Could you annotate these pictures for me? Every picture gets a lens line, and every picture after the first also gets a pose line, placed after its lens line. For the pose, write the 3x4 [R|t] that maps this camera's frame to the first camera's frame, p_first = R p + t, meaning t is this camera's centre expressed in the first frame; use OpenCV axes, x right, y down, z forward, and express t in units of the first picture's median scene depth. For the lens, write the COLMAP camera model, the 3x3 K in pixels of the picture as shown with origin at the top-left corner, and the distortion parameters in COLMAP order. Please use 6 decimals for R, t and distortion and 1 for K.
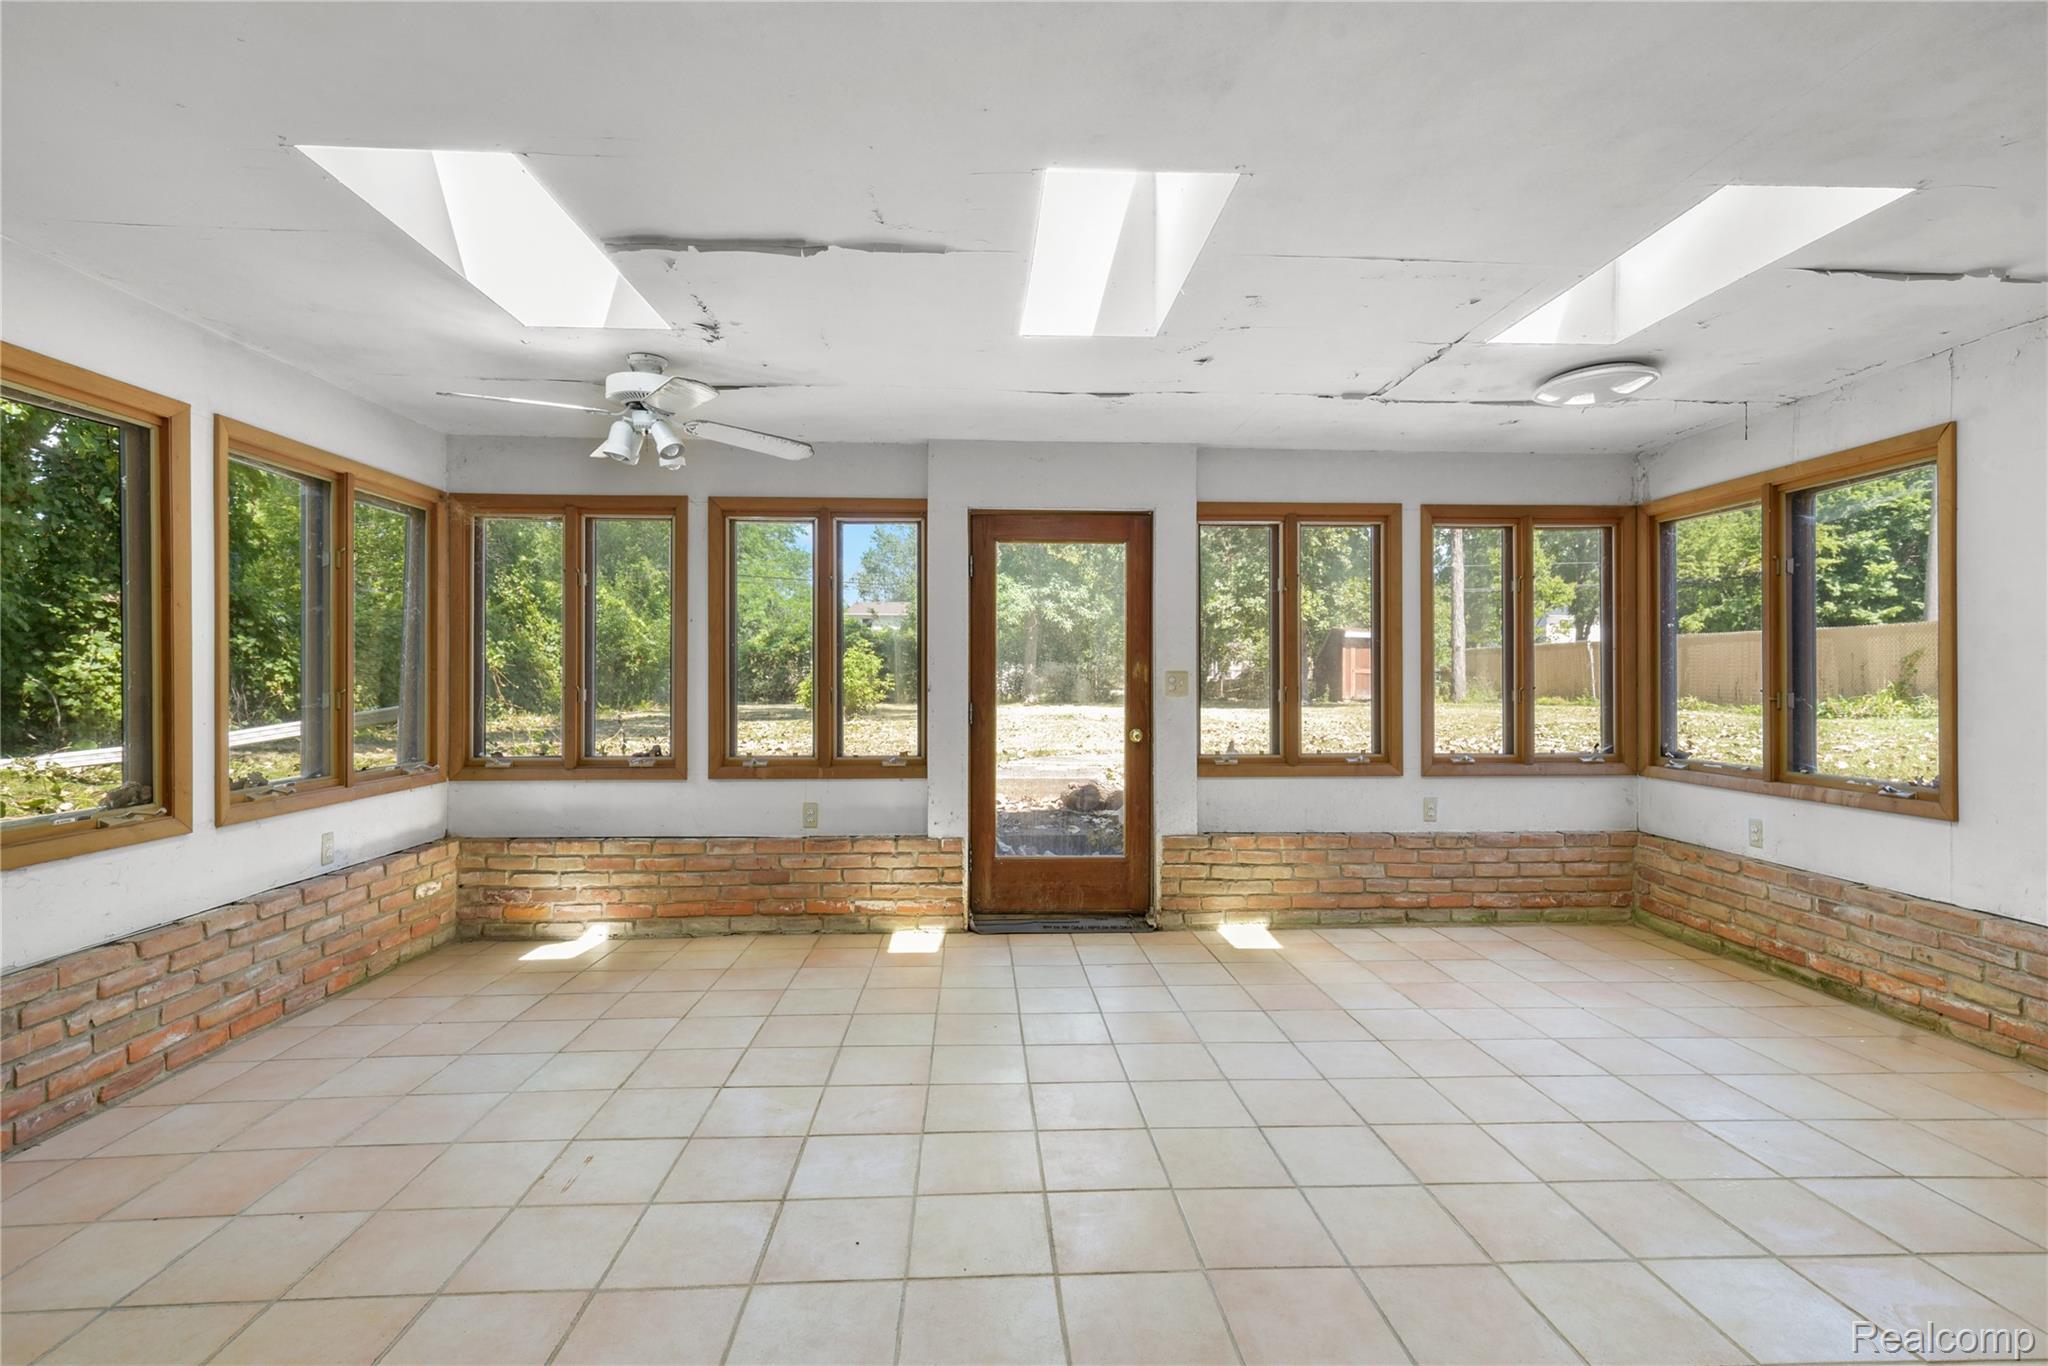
lens RADIAL K [[920.3, 0, 1027.7], [0, 920.3, 677.9], [0, 0, 1]] dist [0.008982, -0.000287]
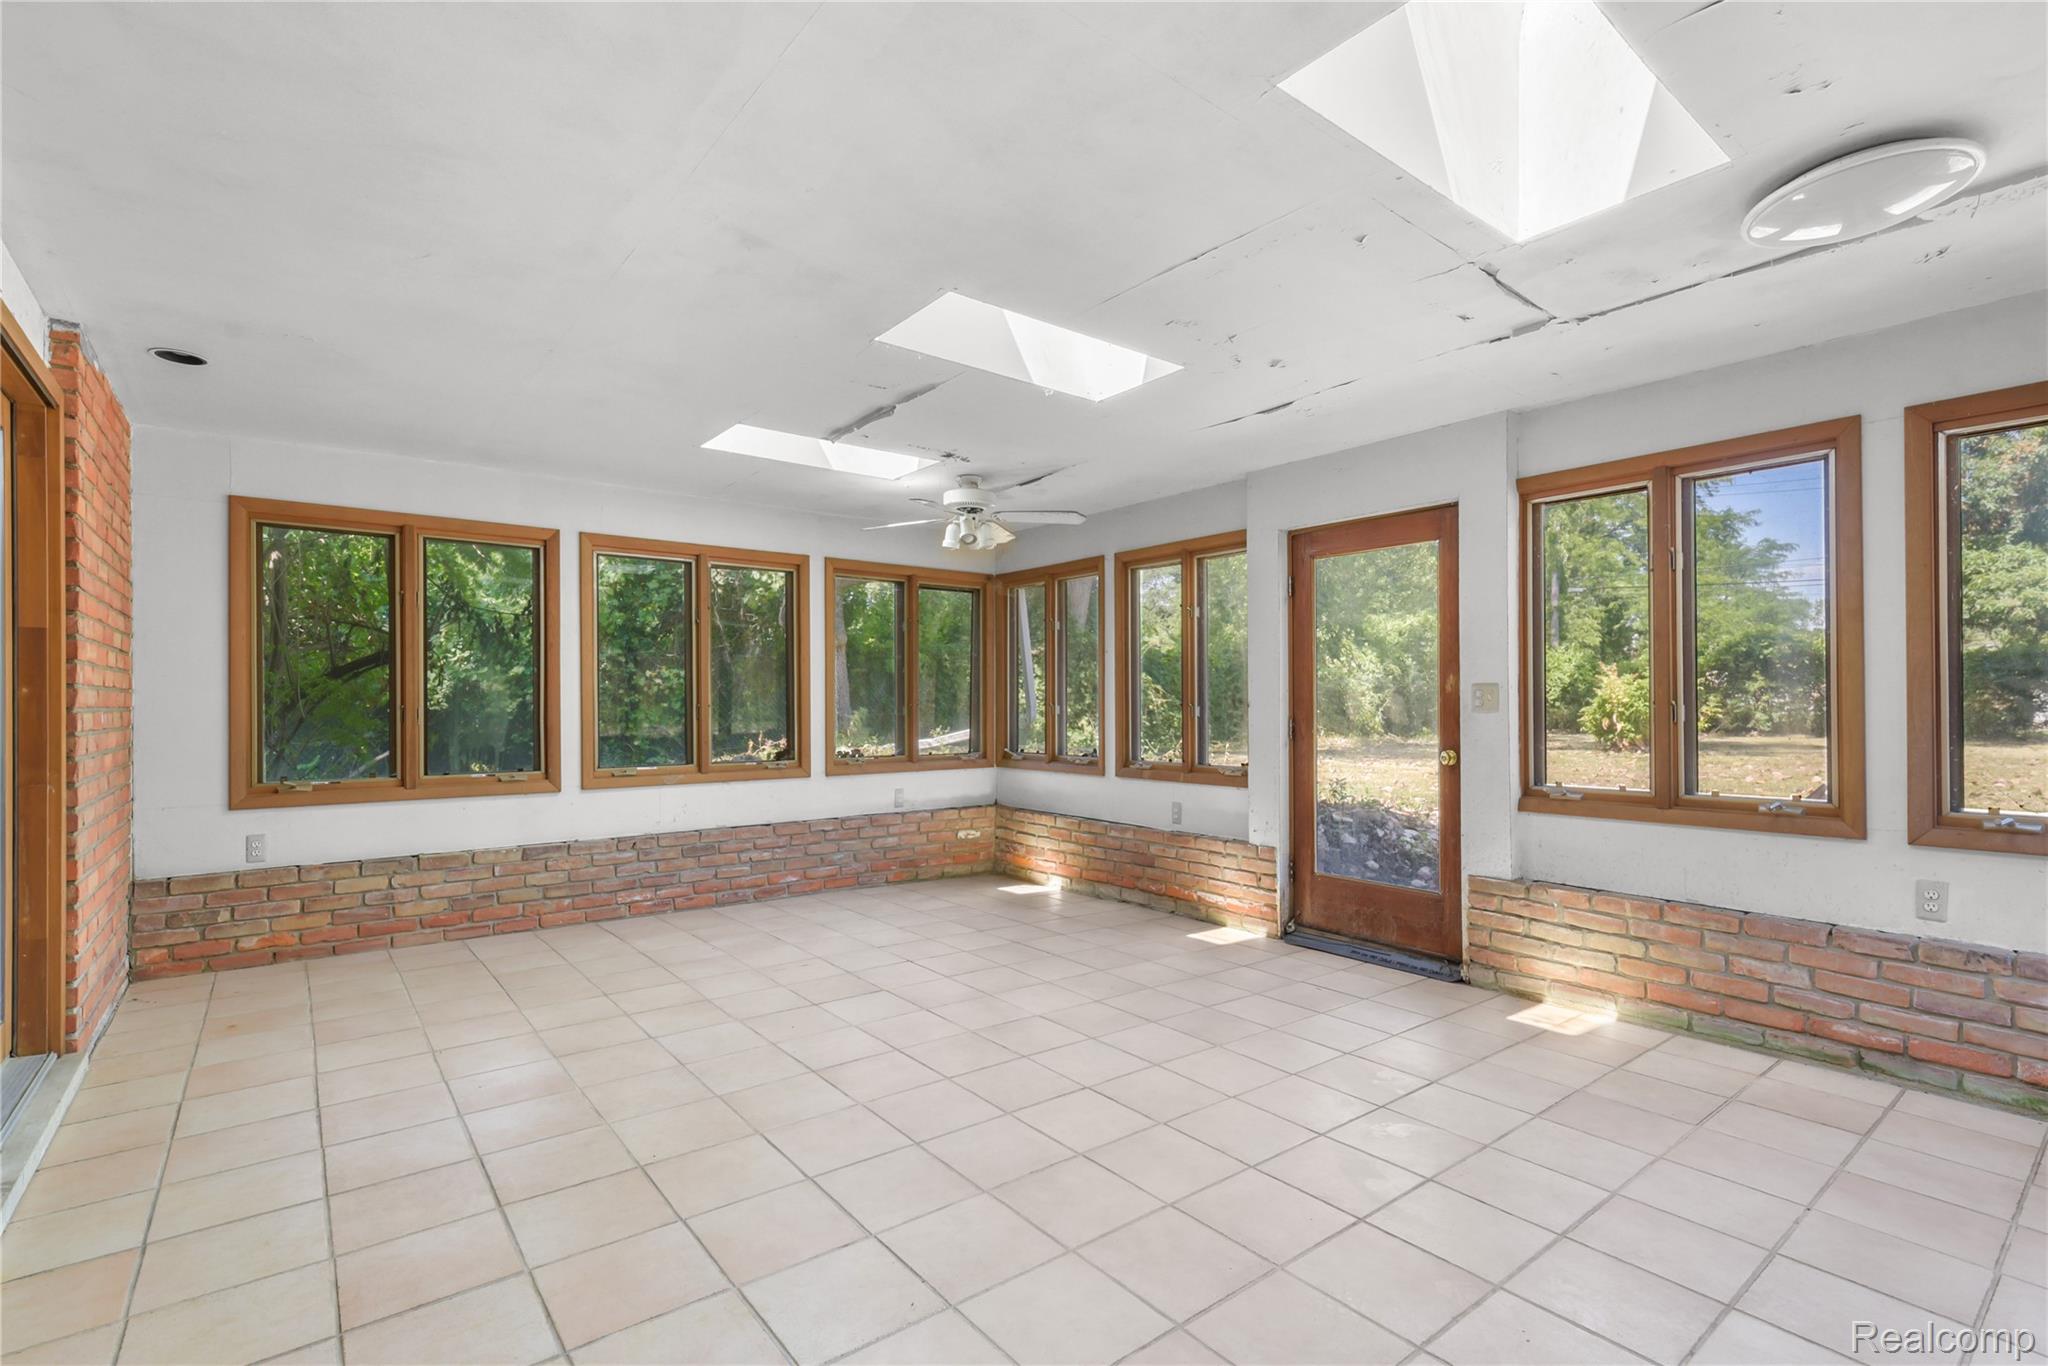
lens RADIAL K [[932.0, 0, 1027.7], [0, 932.0, 705.8], [0, 0, 1]] dist [0.006231, 0.000388]
pose [[0.581715, -0.001806, -0.813390, 0.626710], [0.001006, 0.999998, -0.001501, 0.014425], [0.813392, 0.000055, 0.581716, 0.158249]]
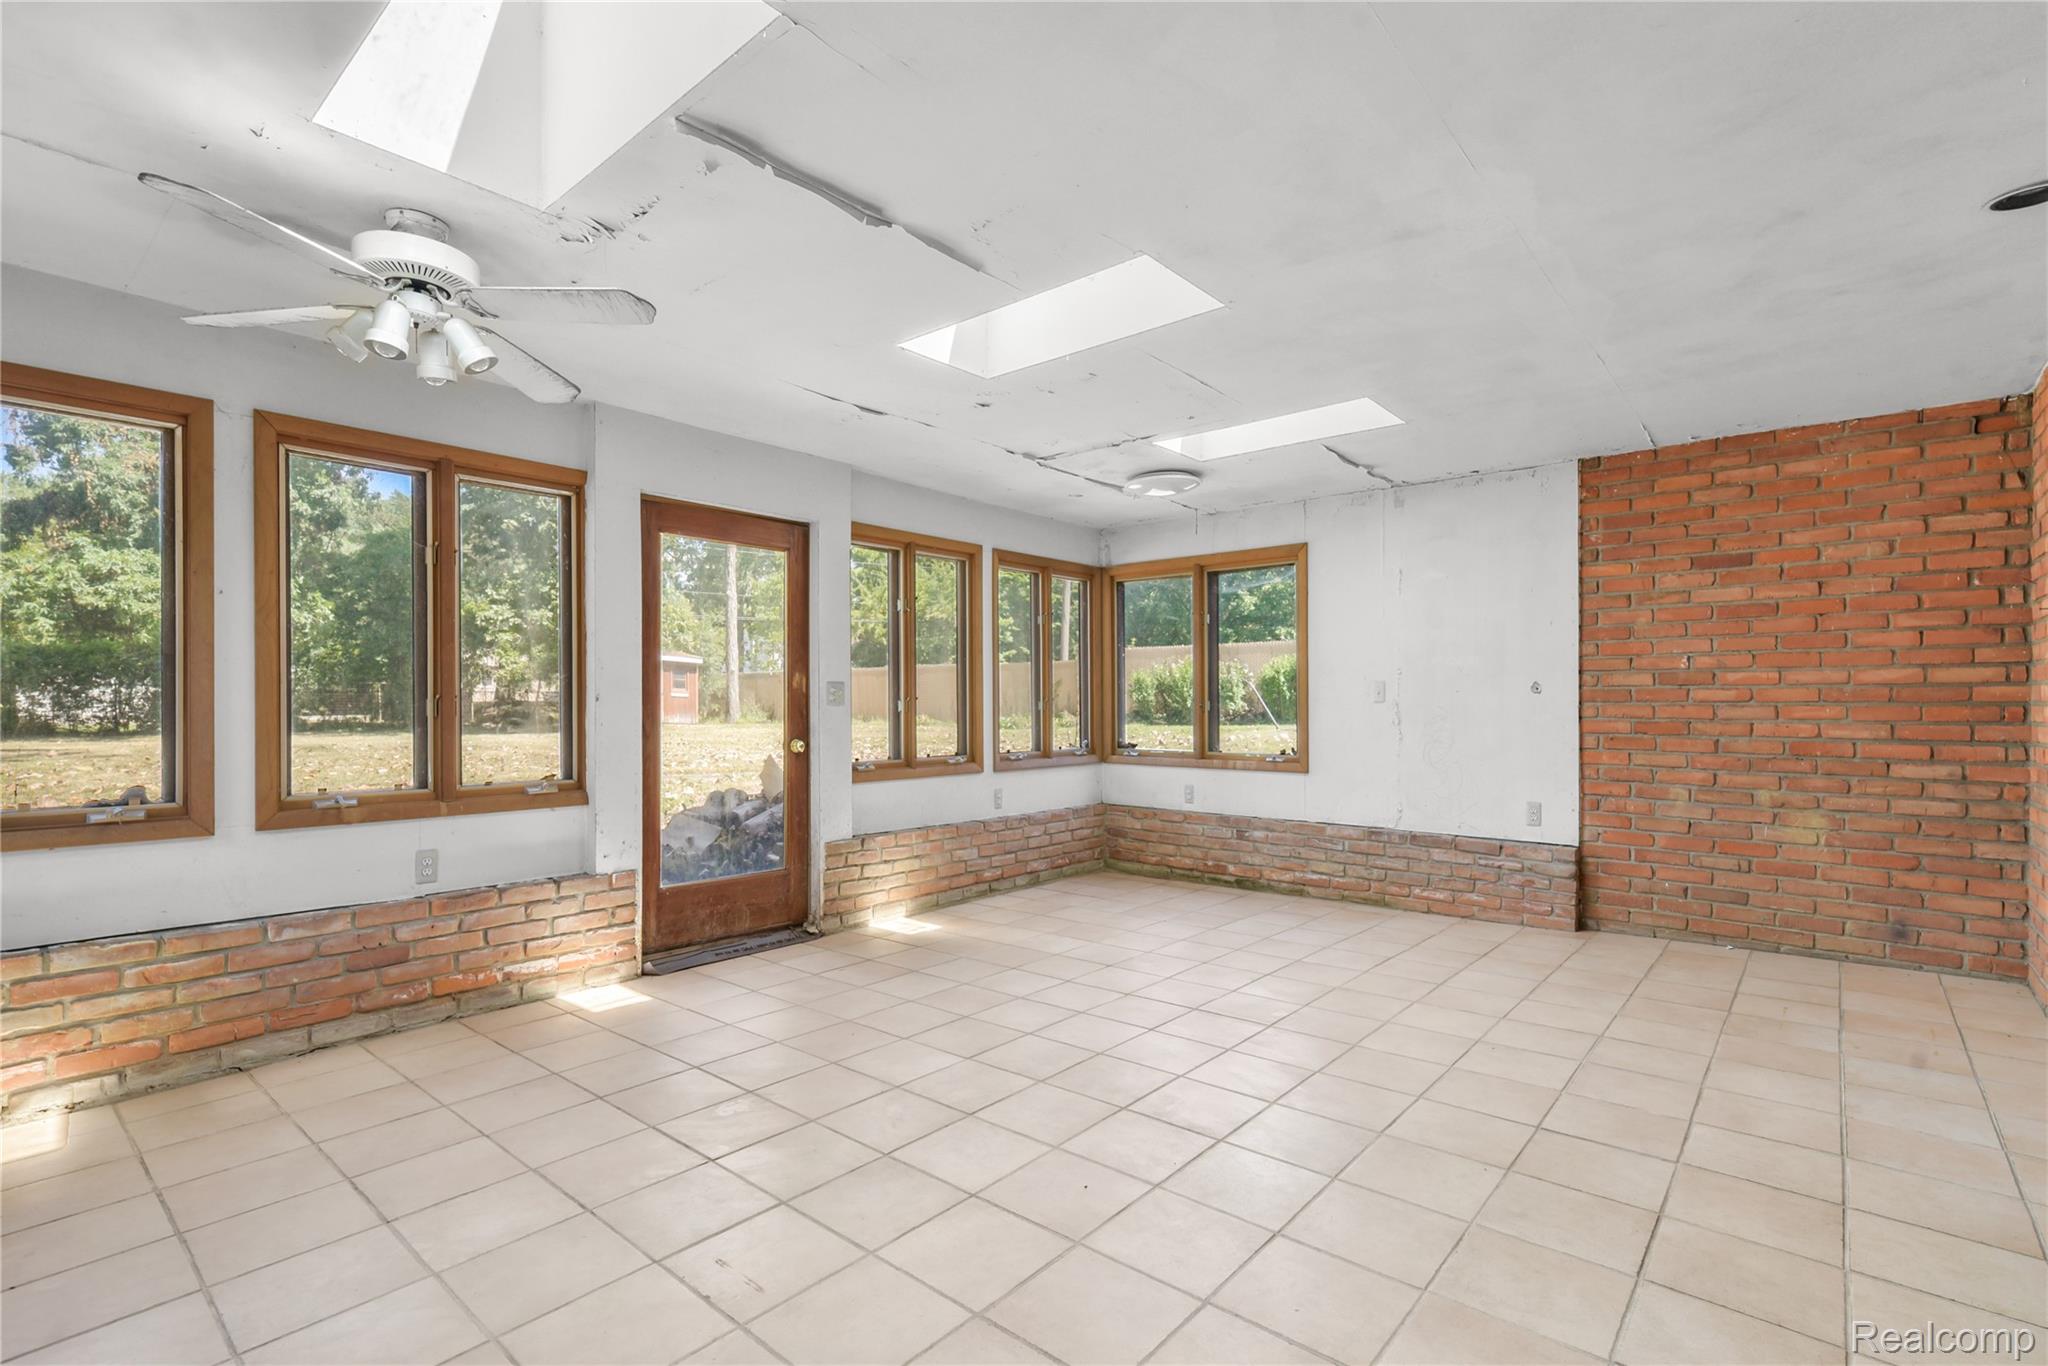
lens RADIAL K [[932.0, 0, 1027.7], [0, 932.0, 705.8], [0, 0, 1]] dist [0.006231, 0.000388]
pose [[0.691545, -0.002639, 0.722329, -0.452276], [0.000090, 0.999994, 0.003567, 0.016135], [-0.722333, -0.002401, 0.691541, 0.124677]]
